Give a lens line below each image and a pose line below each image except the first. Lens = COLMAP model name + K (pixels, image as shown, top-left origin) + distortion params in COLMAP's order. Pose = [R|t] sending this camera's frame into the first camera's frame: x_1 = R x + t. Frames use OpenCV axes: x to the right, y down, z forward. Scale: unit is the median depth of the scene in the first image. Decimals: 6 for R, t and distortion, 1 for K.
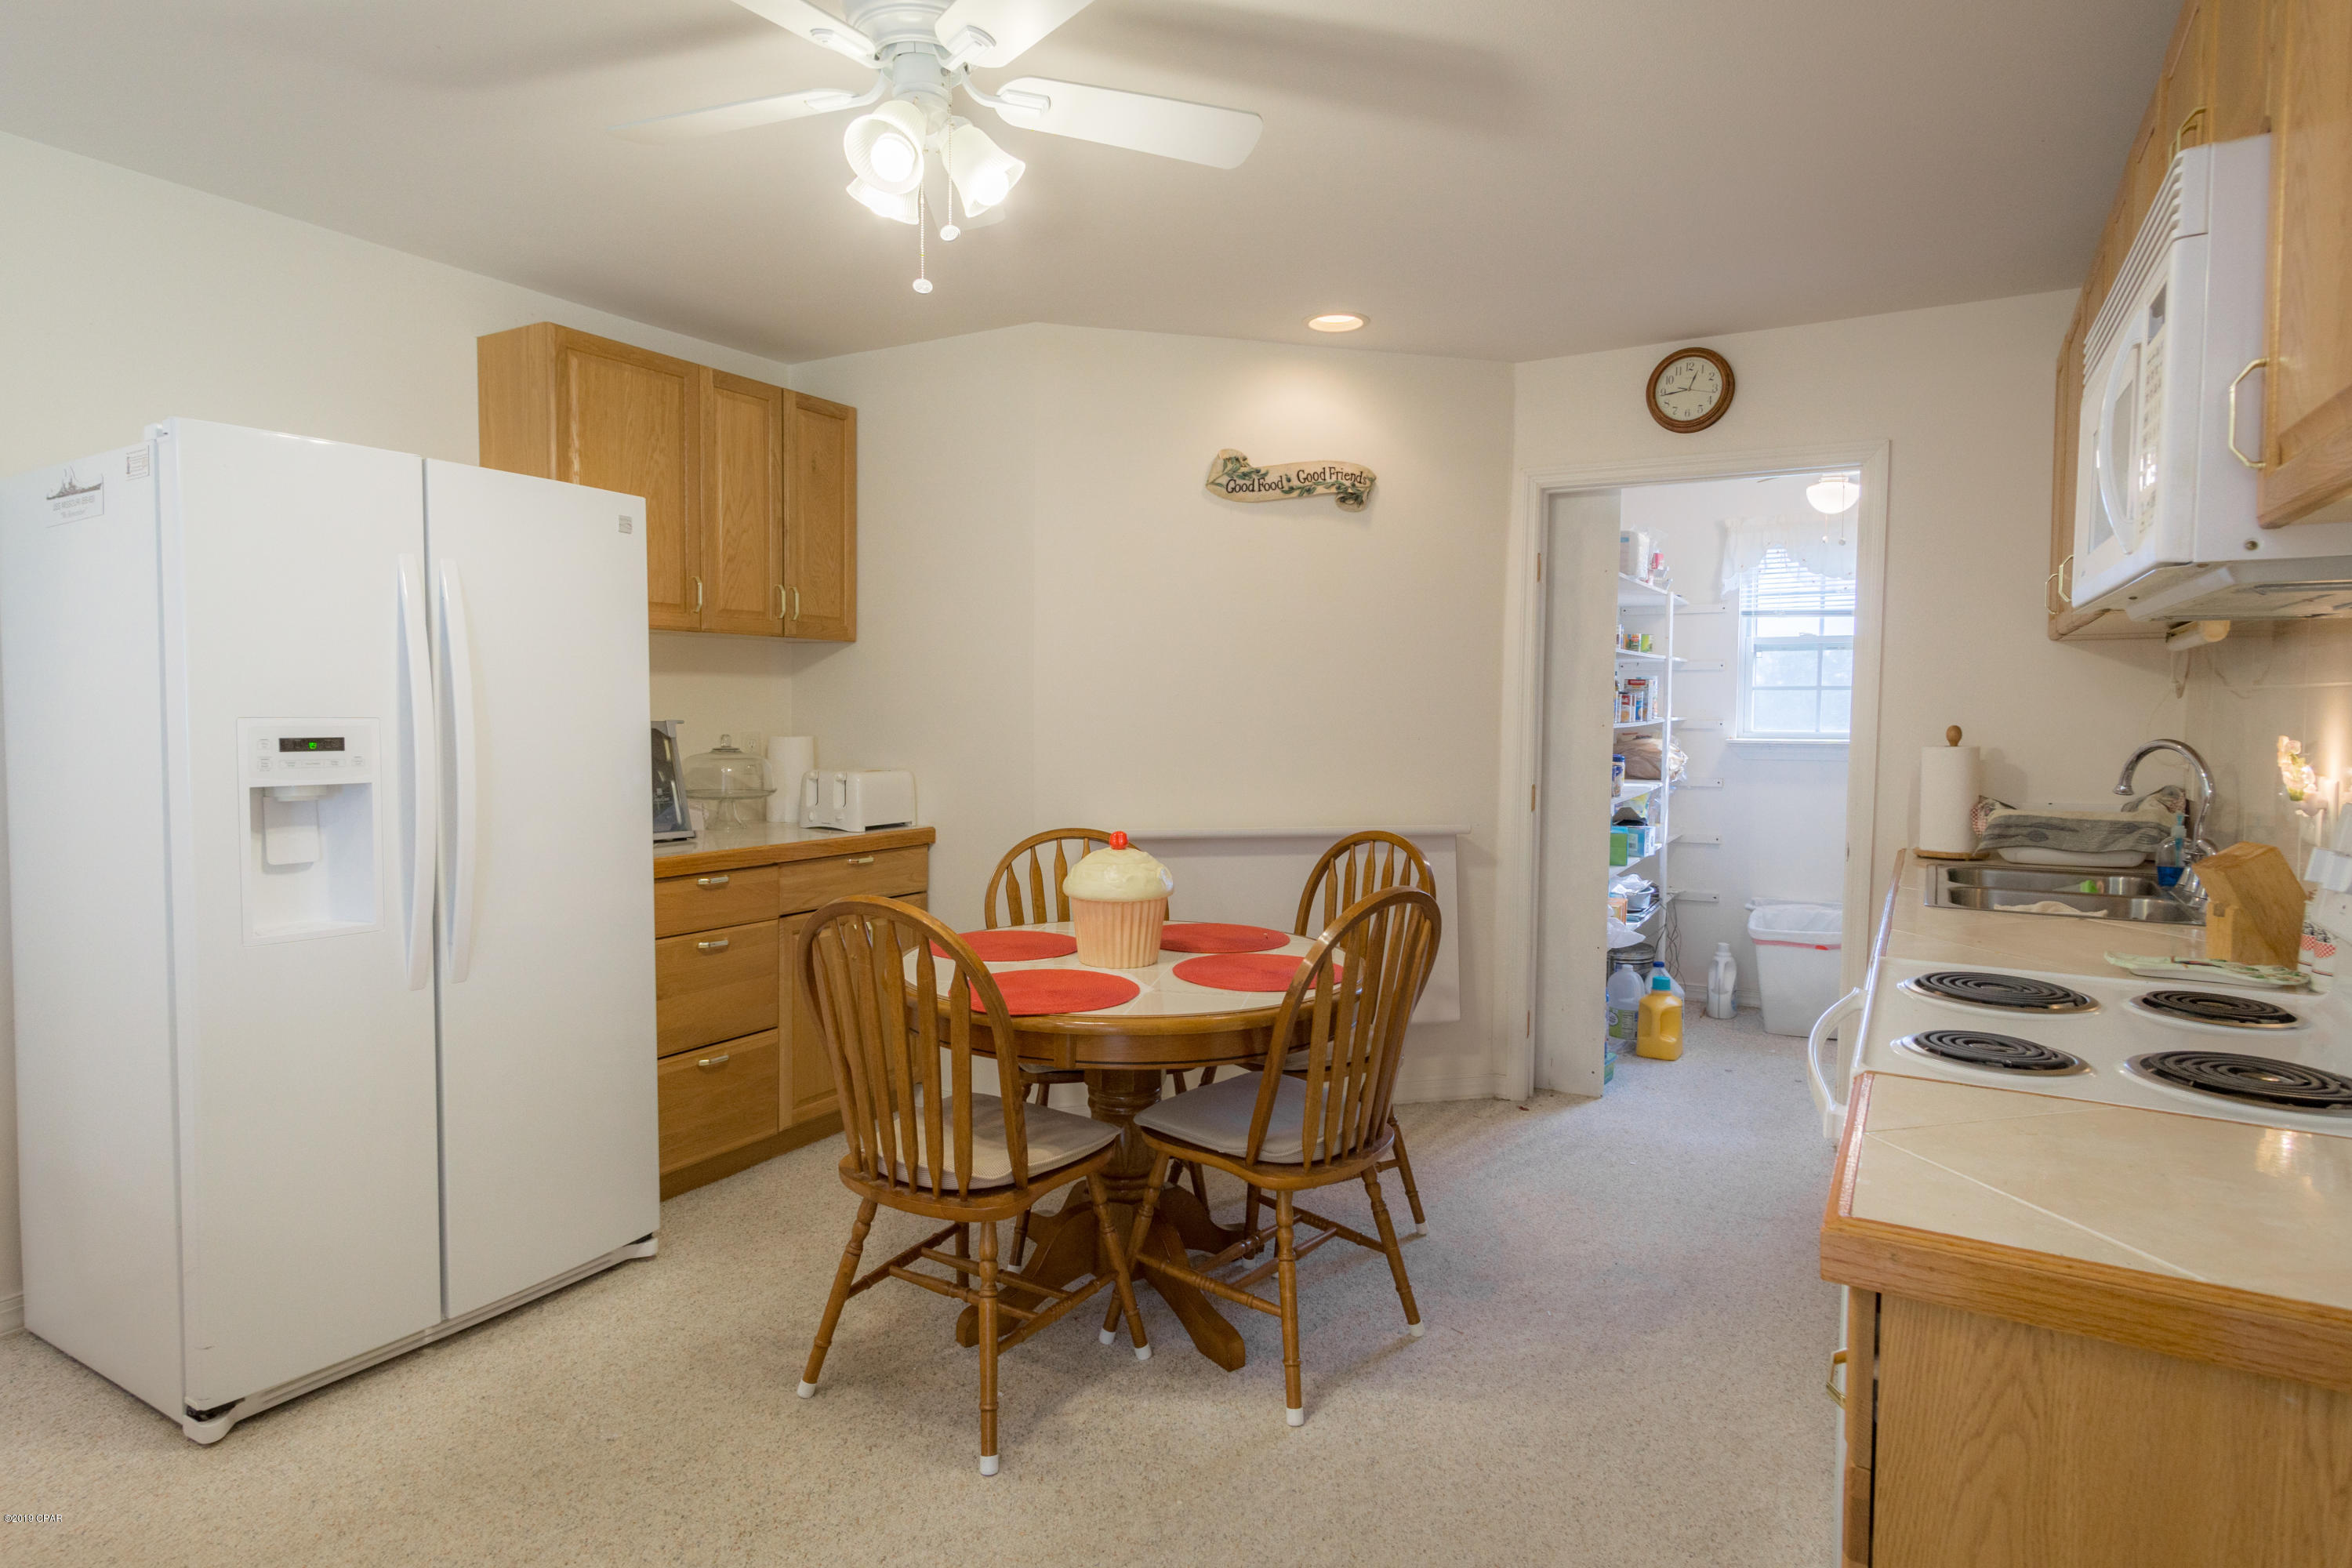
lens RADIAL K [[1248.2, 0, 1171.0], [0, 1248.2, 764.1], [0, 0, 1]] dist [0.008397, 0.001525]
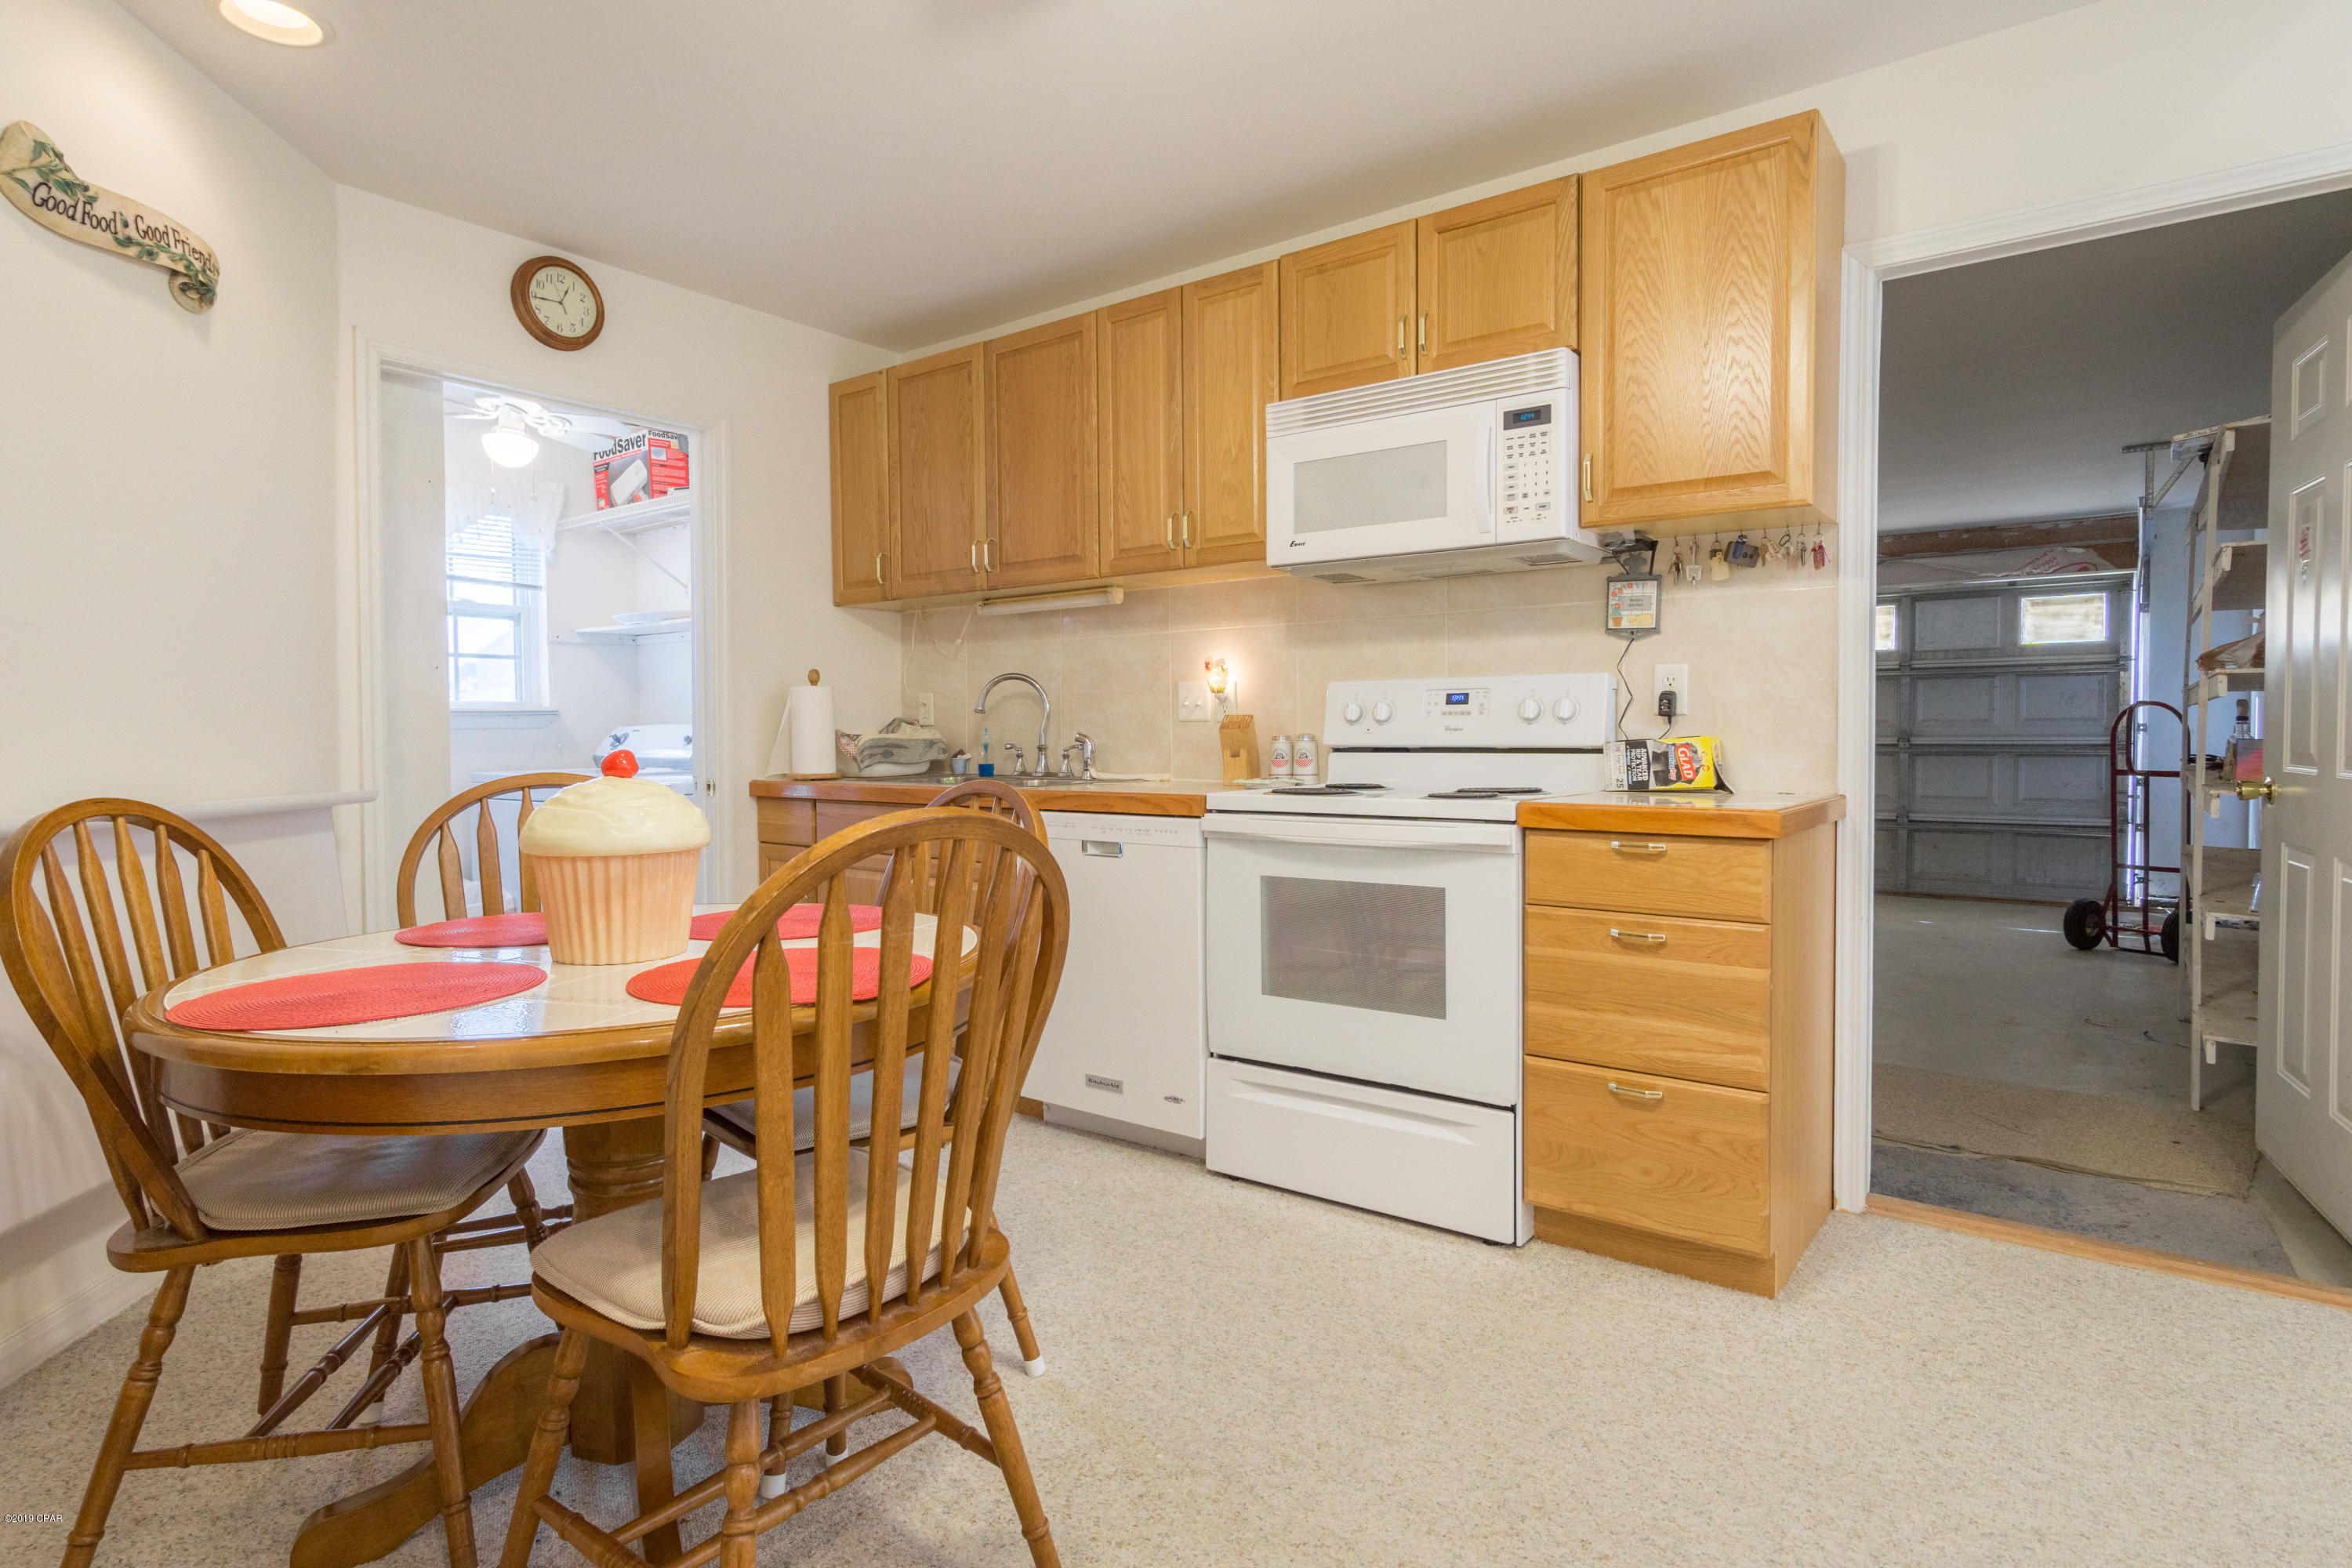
lens RADIAL K [[1248.2, 0, 1171.0], [0, 1248.2, 764.1], [0, 0, 1]] dist [0.008397, 0.001525]
pose [[0.134054, -0.029706, 0.990529, -0.470657], [0.062780, 0.997797, 0.021427, 0.052174], [-0.988983, 0.059313, 0.135624, 0.465118]]
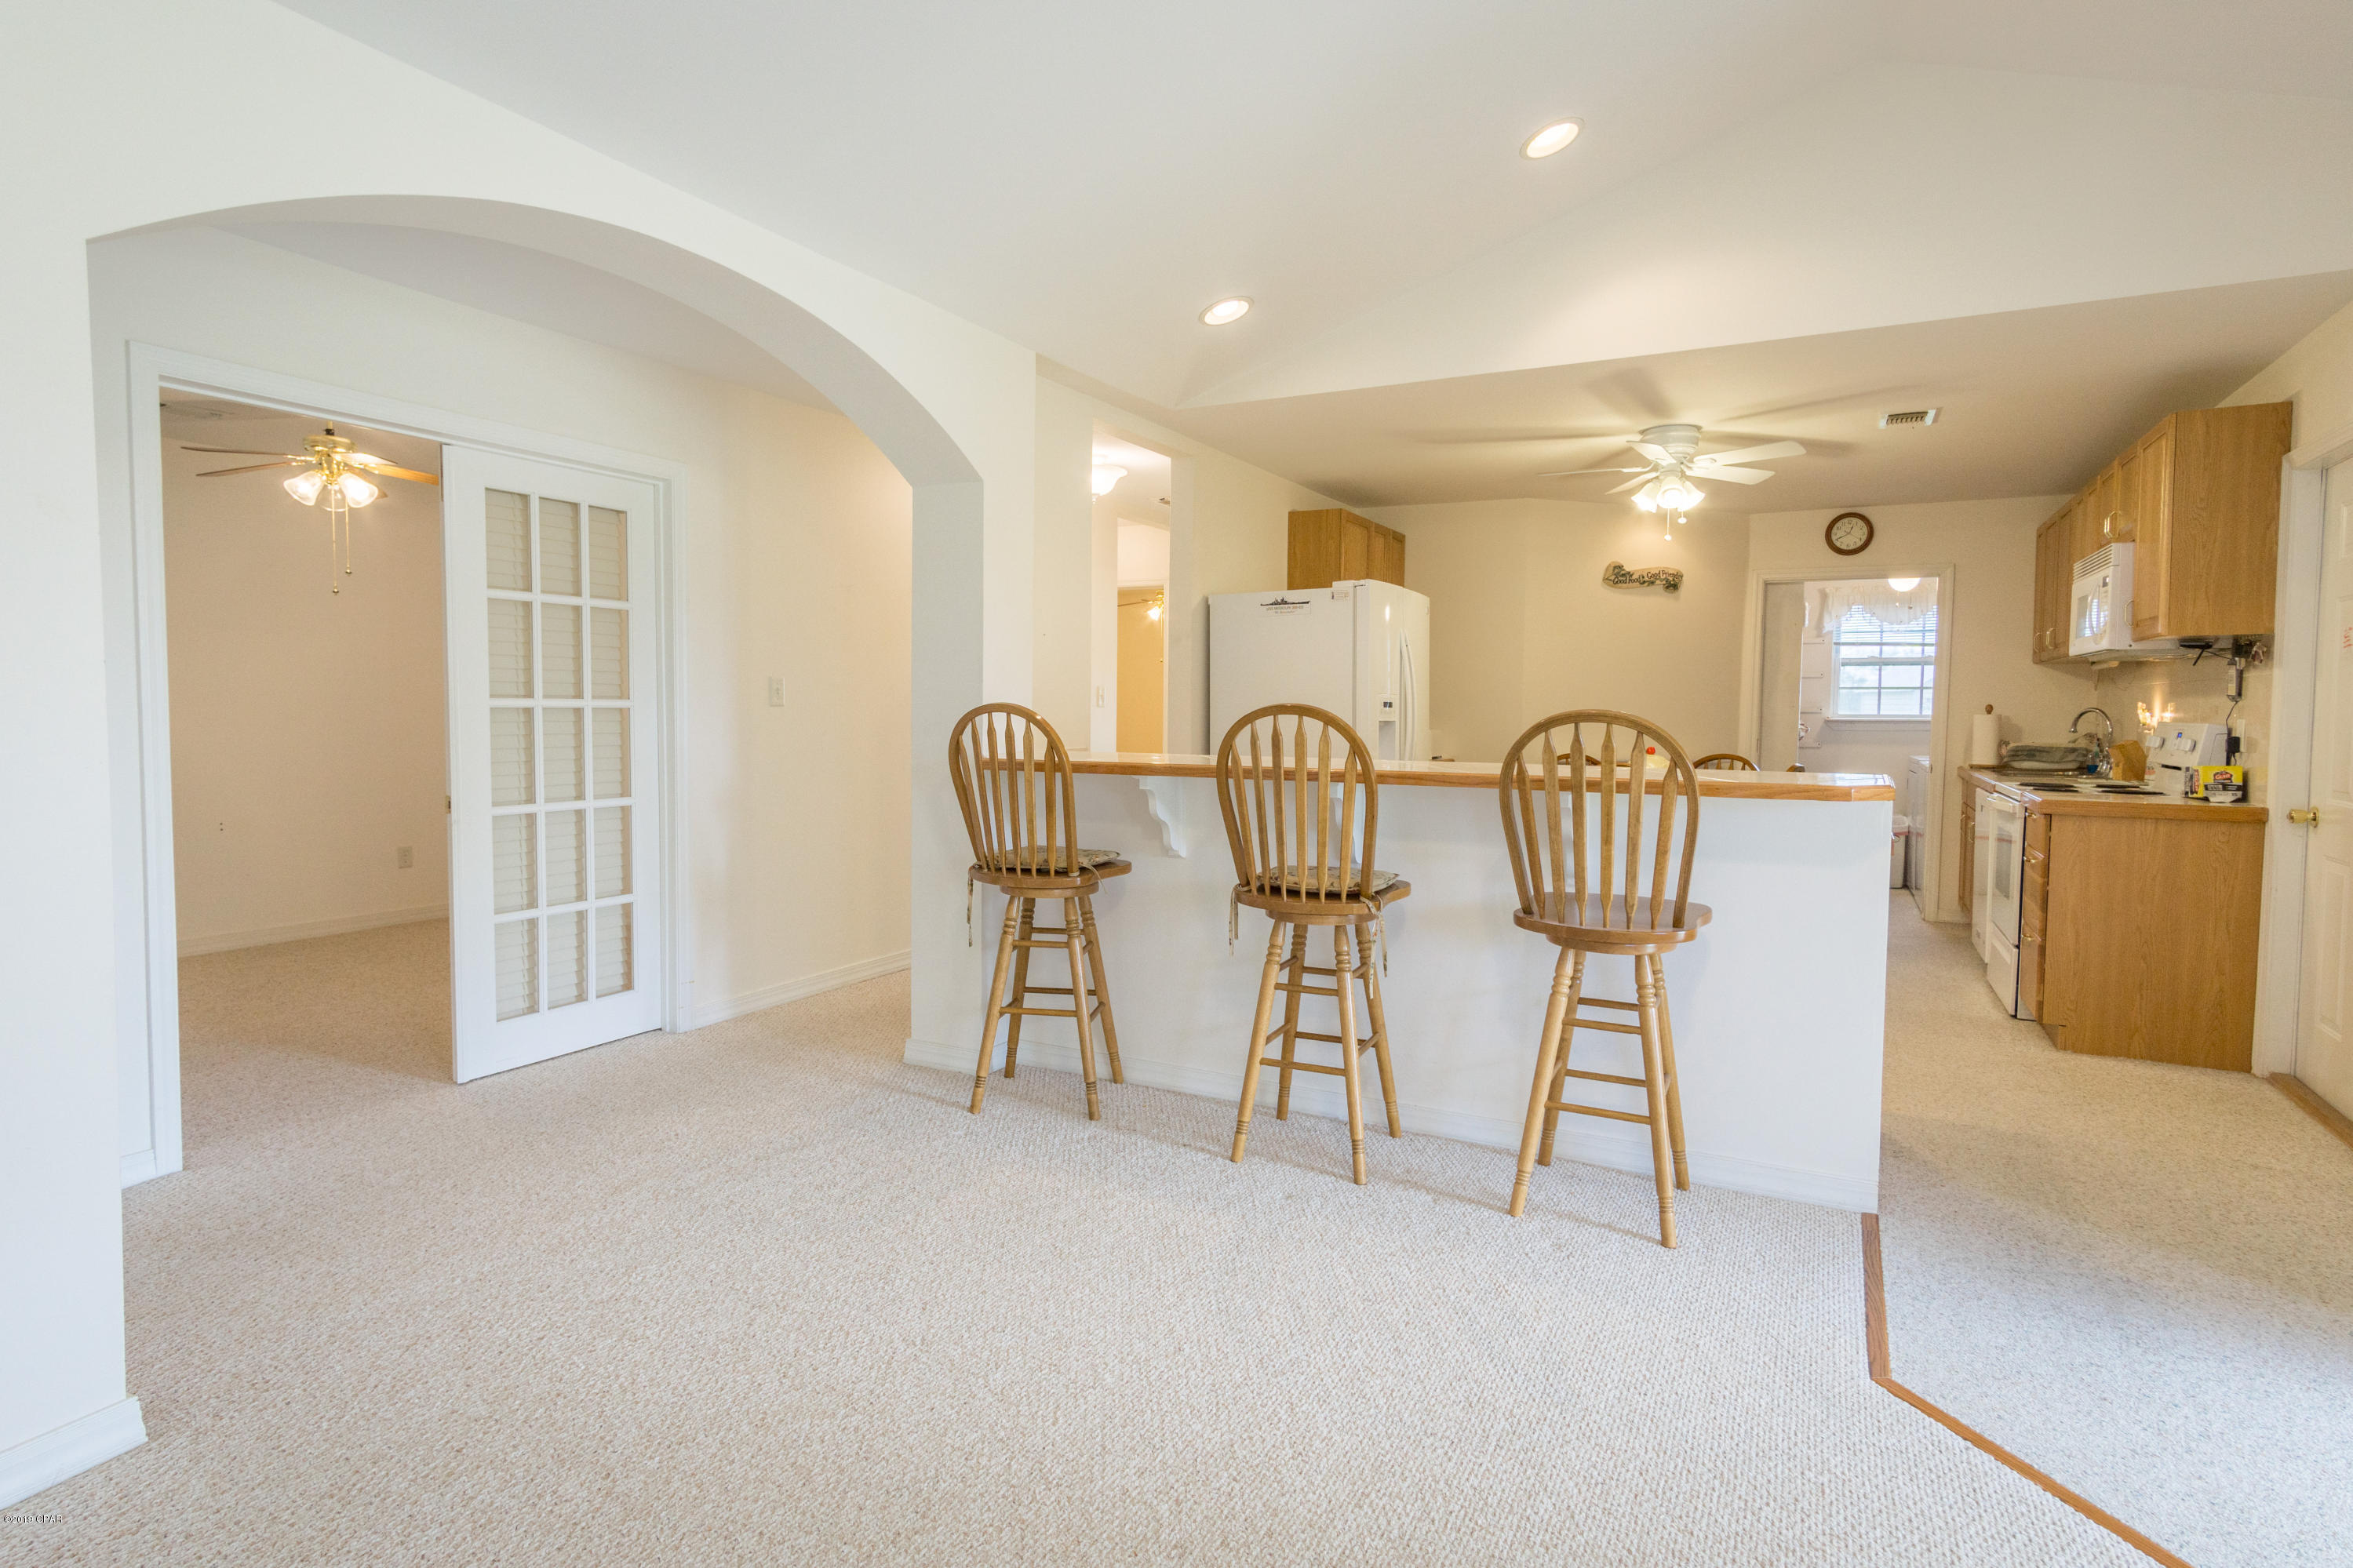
lens RADIAL K [[1163.1, 0, 1185.8], [0, 1163.1, 762.5], [0, 0, 1]] dist [0.001312, 0.000384]
pose [[0.999404, 0.001919, 0.034473, -0.712487], [-0.001907, 0.999998, -0.000389, 0.063755], [-0.034473, 0.000323, 0.999406, -0.815059]]
